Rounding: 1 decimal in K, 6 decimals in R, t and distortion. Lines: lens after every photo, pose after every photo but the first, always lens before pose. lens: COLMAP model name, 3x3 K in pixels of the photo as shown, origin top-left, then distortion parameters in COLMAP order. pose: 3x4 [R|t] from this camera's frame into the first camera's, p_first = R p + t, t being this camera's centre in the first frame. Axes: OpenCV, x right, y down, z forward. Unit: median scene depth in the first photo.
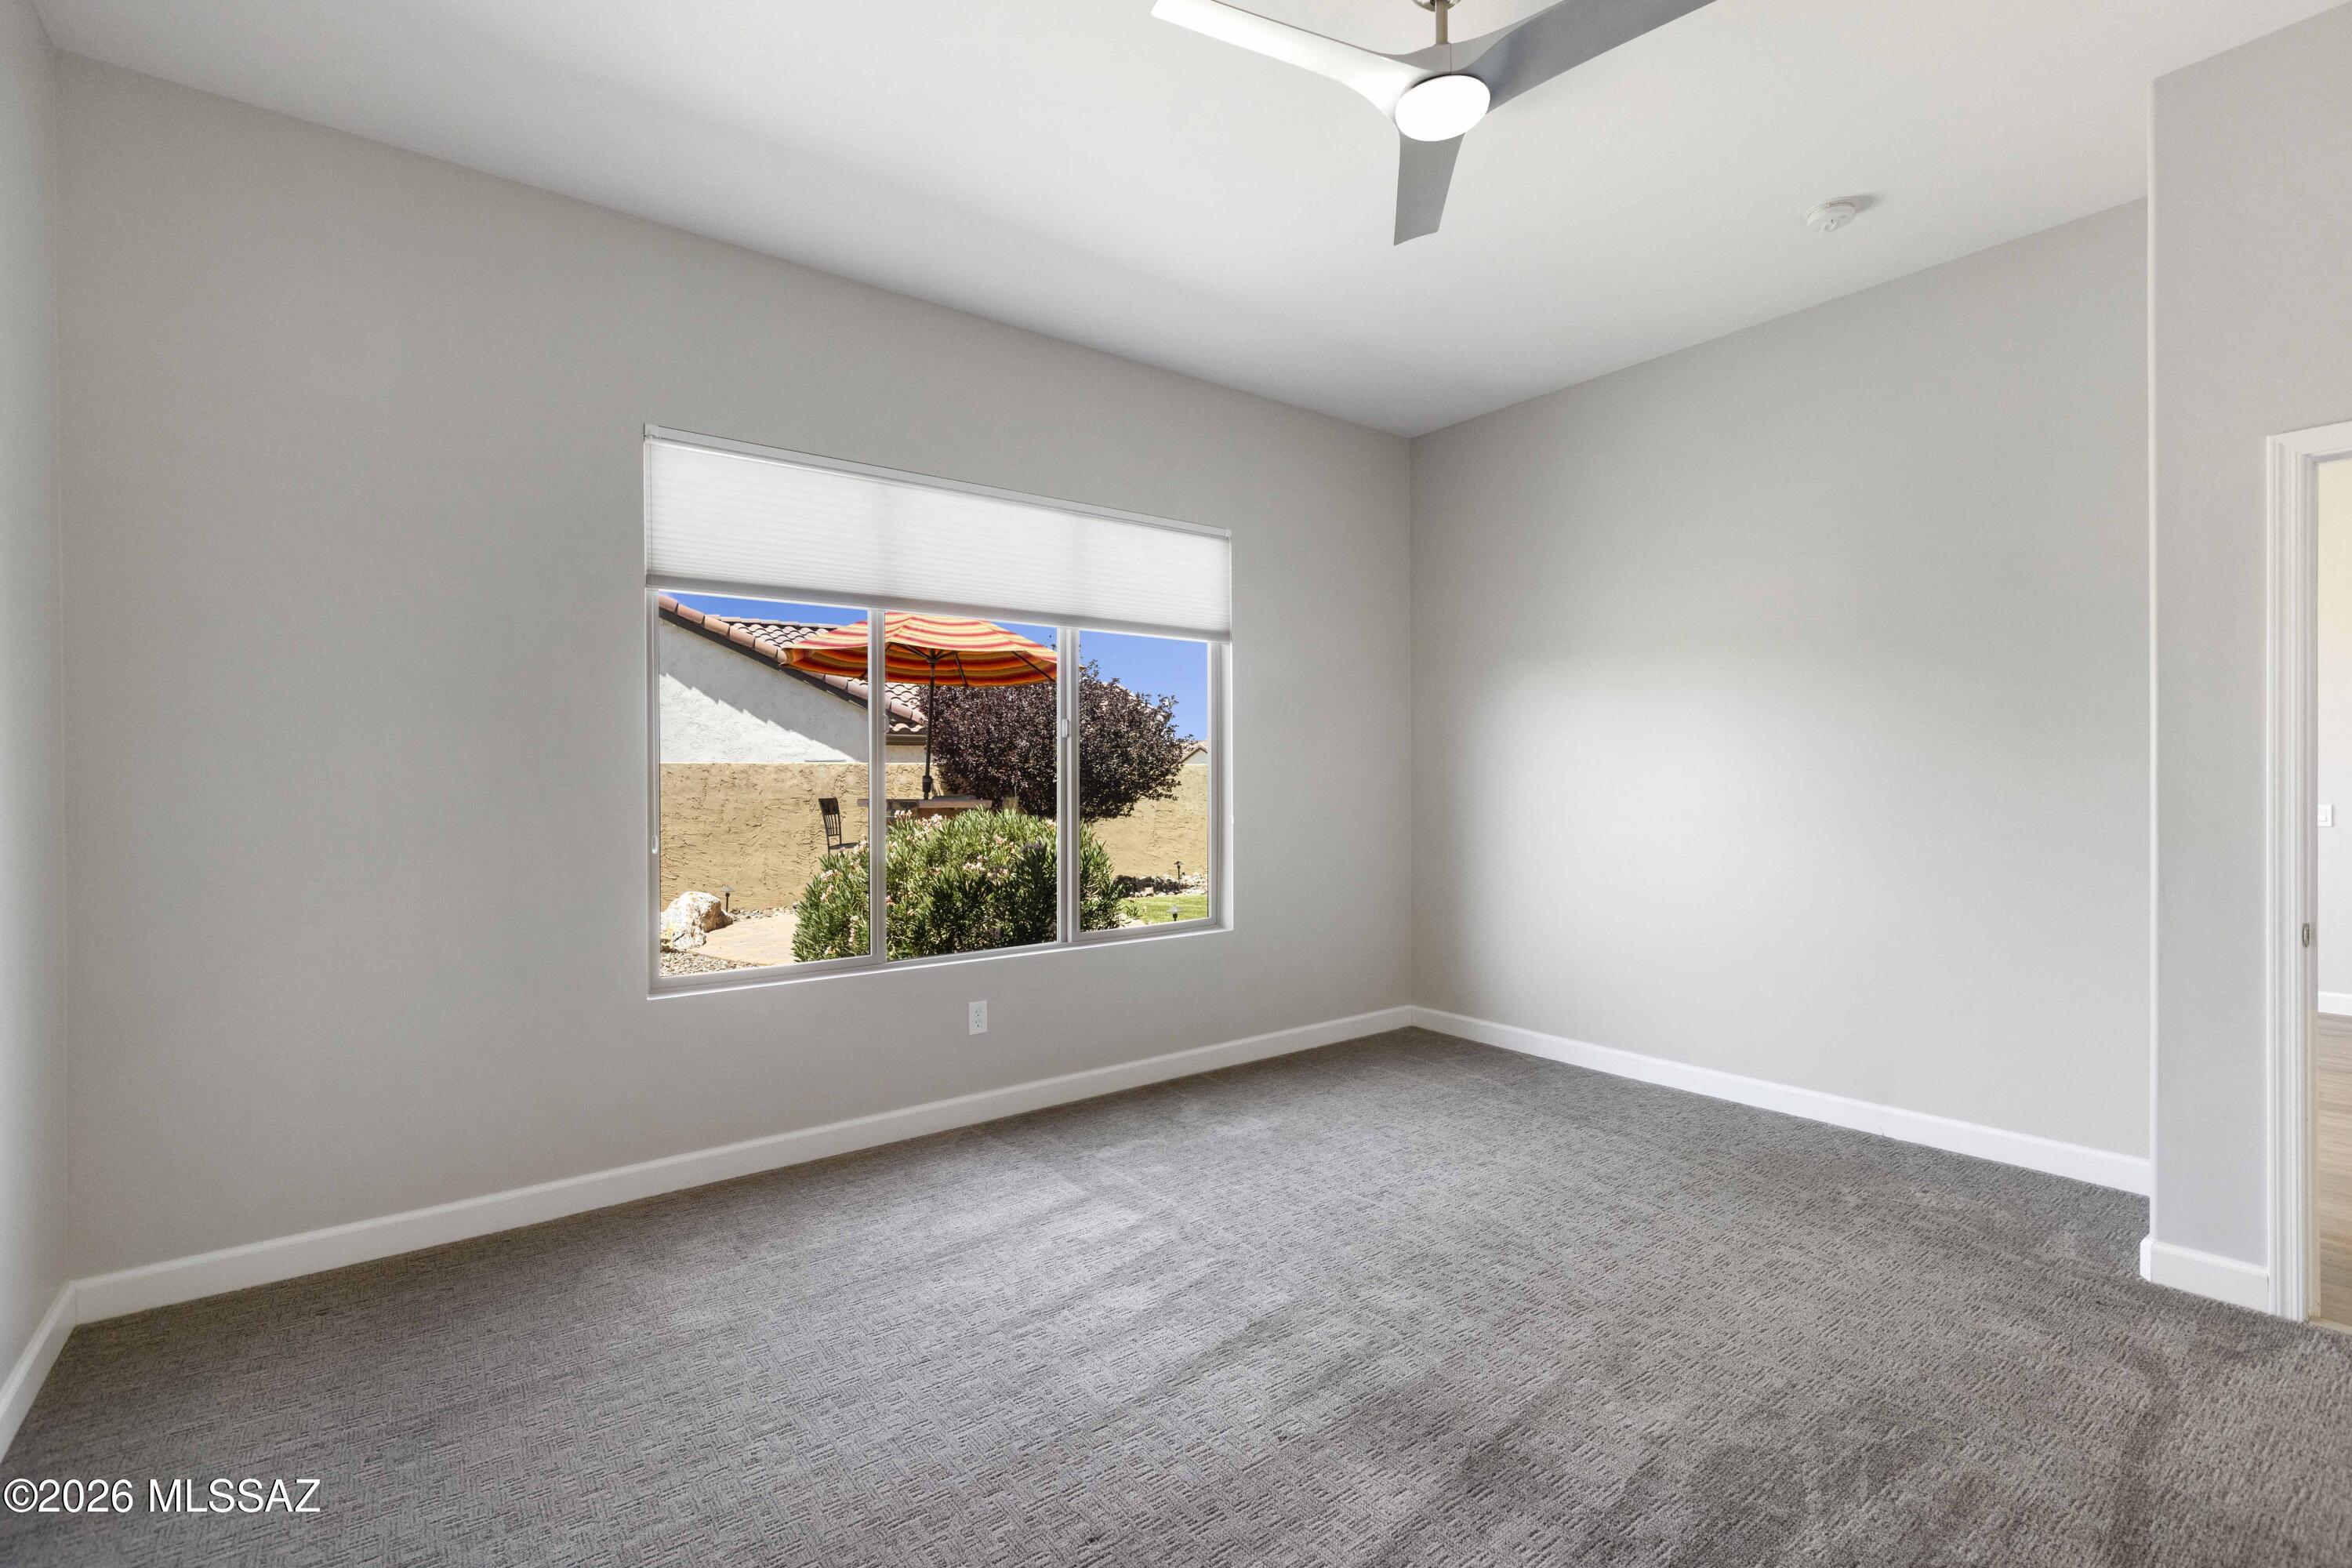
lens RADIAL K [[1078.6, 0, 1171.9], [0, 1078.6, 786.8], [0, 0, 1]] dist [0.001577, 0.000675]
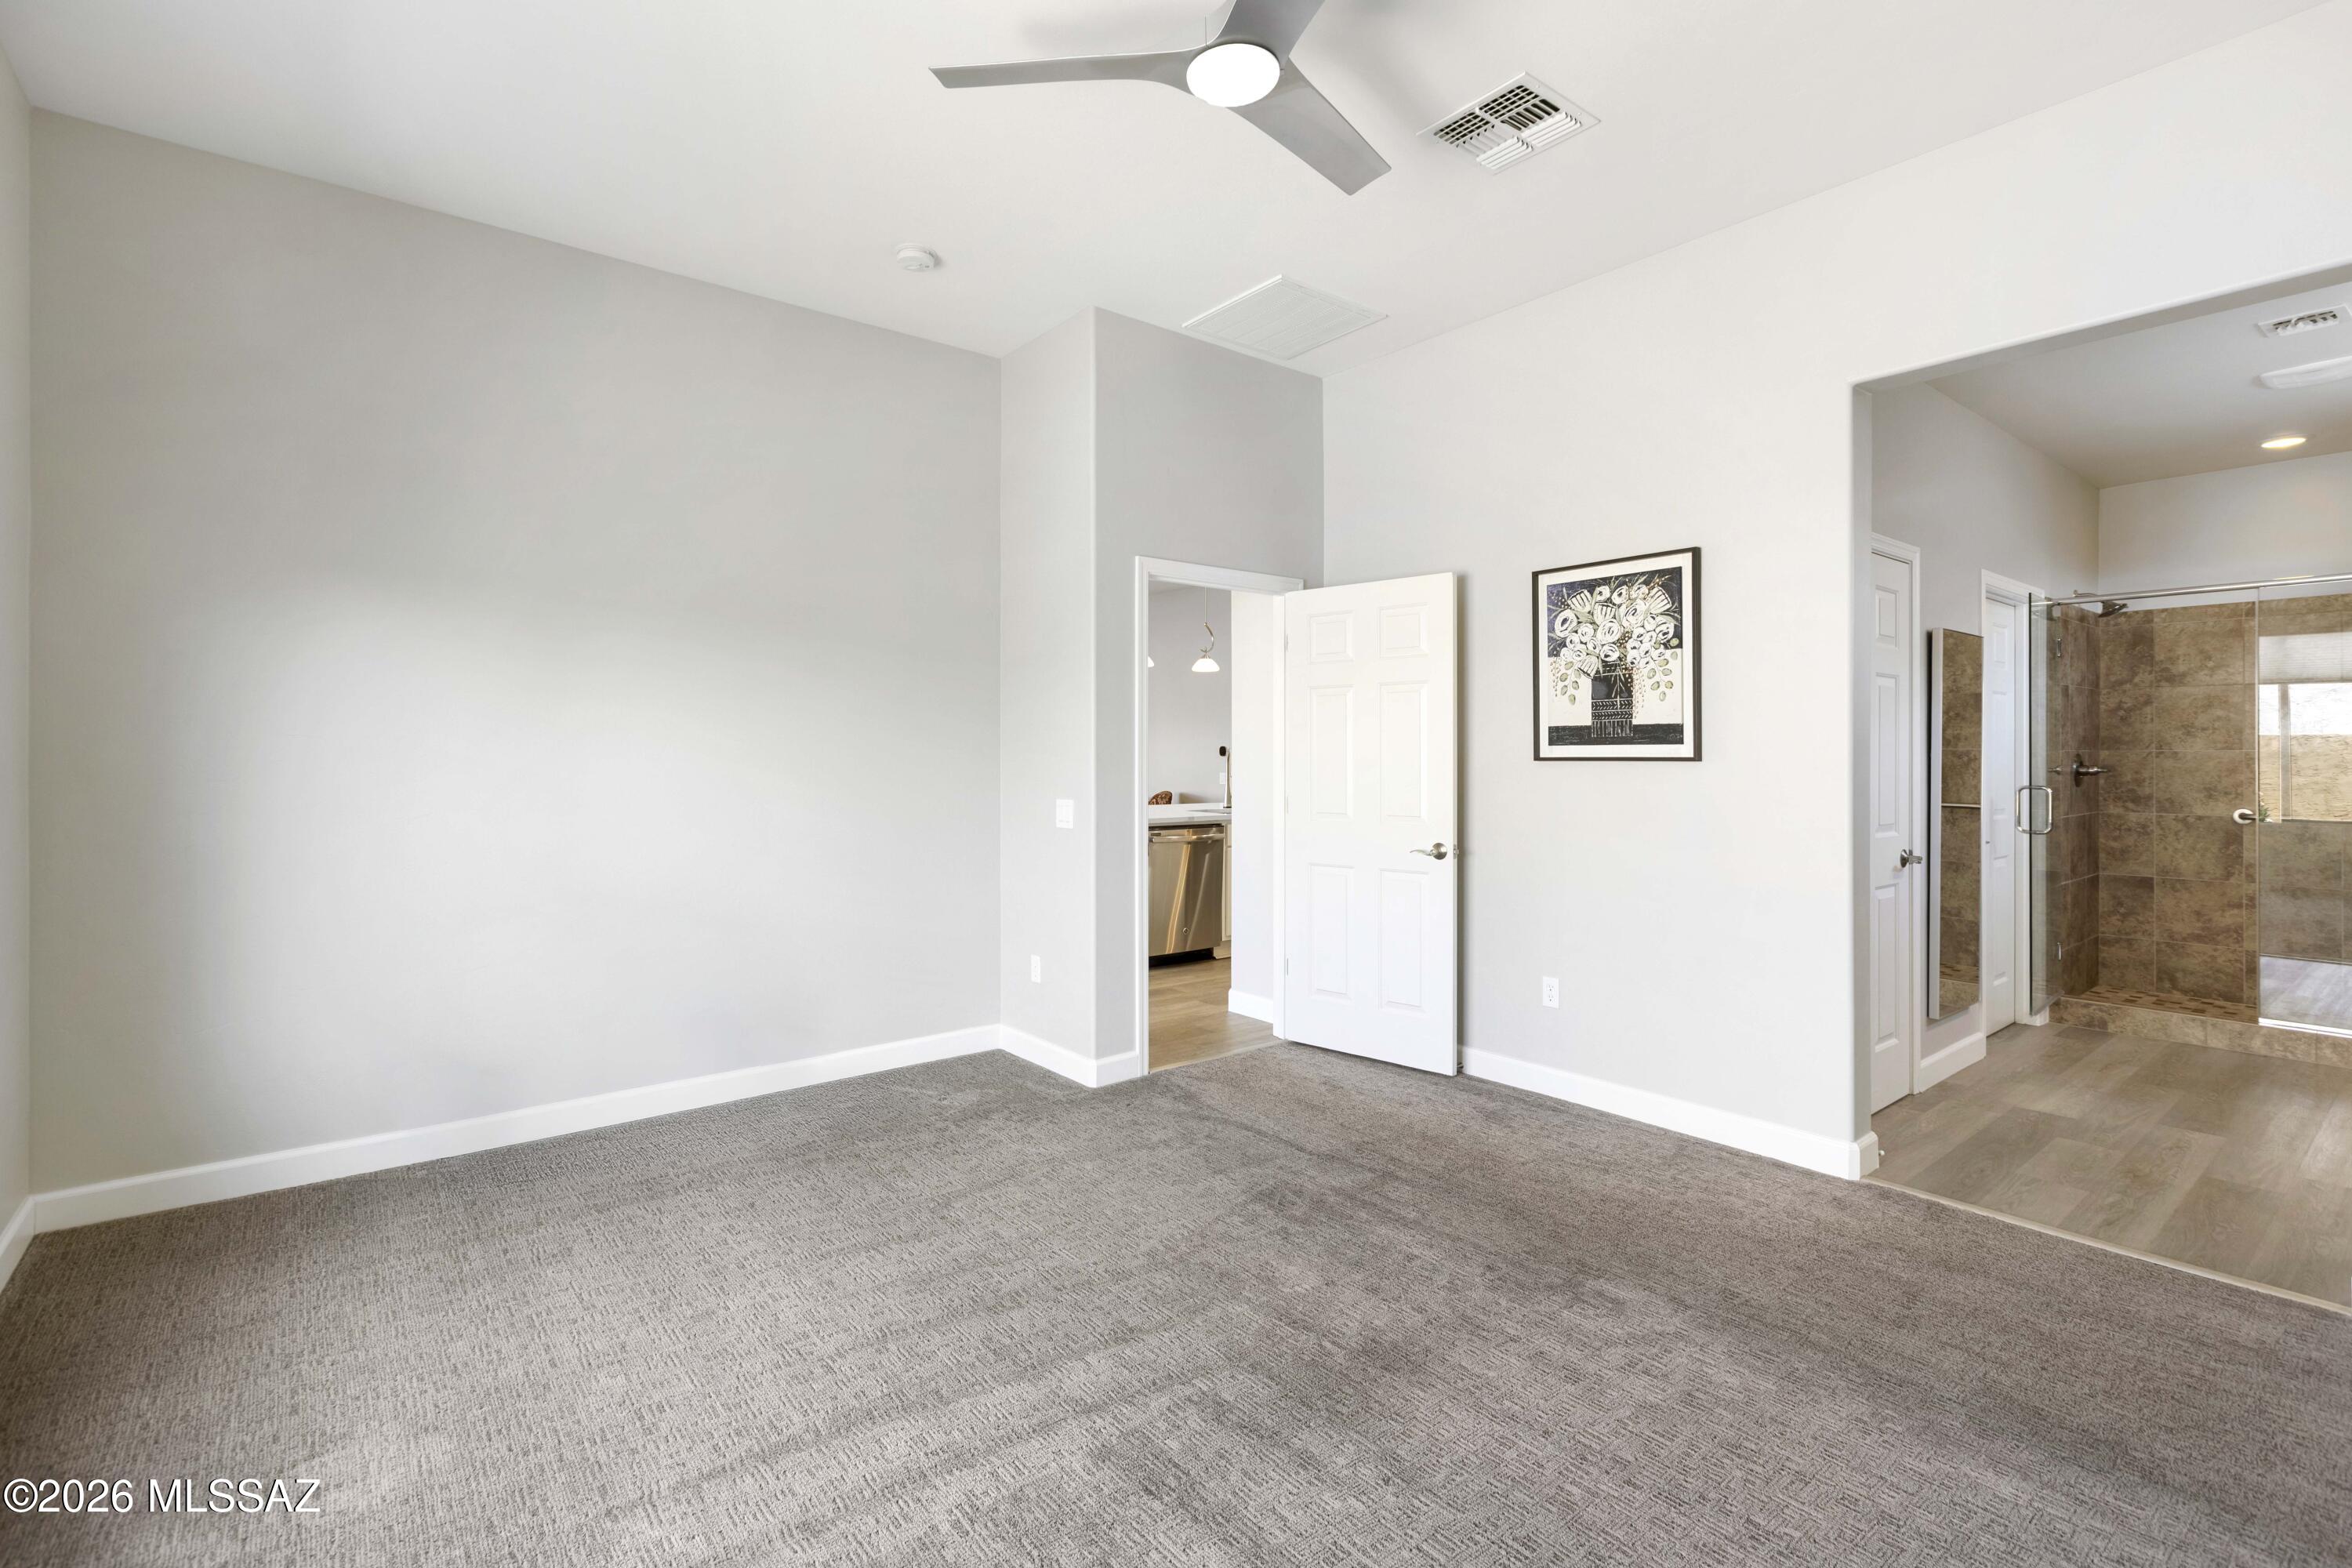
lens RADIAL K [[1078.6, 0, 1165.4], [0, 1078.6, 767.6], [0, 0, 1]] dist [0.001577, 0.000675]
pose [[-0.029640, -0.007948, 0.999529, -0.740791], [0.007127, 0.999941, 0.008163, -0.008520], [-0.999535, 0.007366, -0.029582, 1.120498]]
